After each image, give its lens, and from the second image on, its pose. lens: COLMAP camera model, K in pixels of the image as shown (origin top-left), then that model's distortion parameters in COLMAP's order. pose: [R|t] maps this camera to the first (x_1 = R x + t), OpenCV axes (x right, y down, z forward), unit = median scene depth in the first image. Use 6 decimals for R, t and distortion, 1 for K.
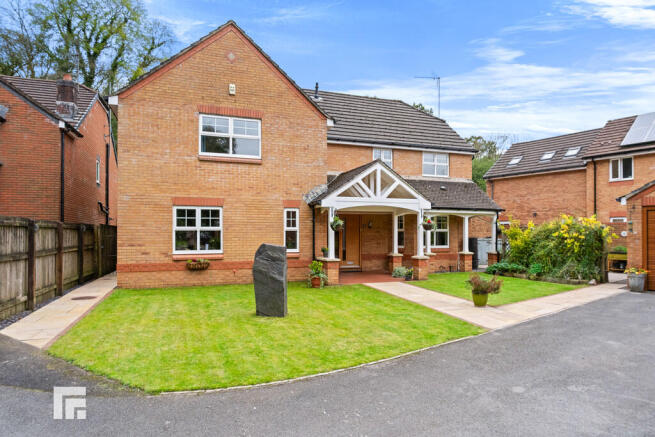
lens RADIAL K [[393.8, 0, 327.7], [0, 393.8, 228.5], [0, 0, 1]] dist [-0.000024, -0.000018]
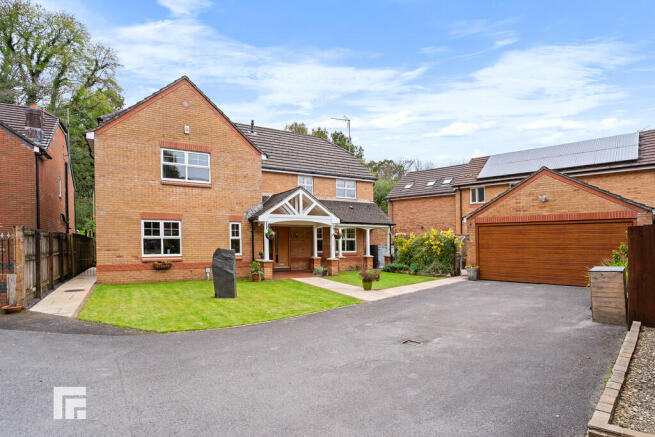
lens RADIAL K [[339.4, 0, 328.6], [0, 339.4, 280.5], [0, 0, 1]] dist [0.000922, 0.000024]
pose [[0.982369, -0.019402, 0.185943, -0.000330], [-0.004003, 0.992190, 0.124675, 0.000027], [-0.186910, -0.123221, 0.974618, -0.183885]]
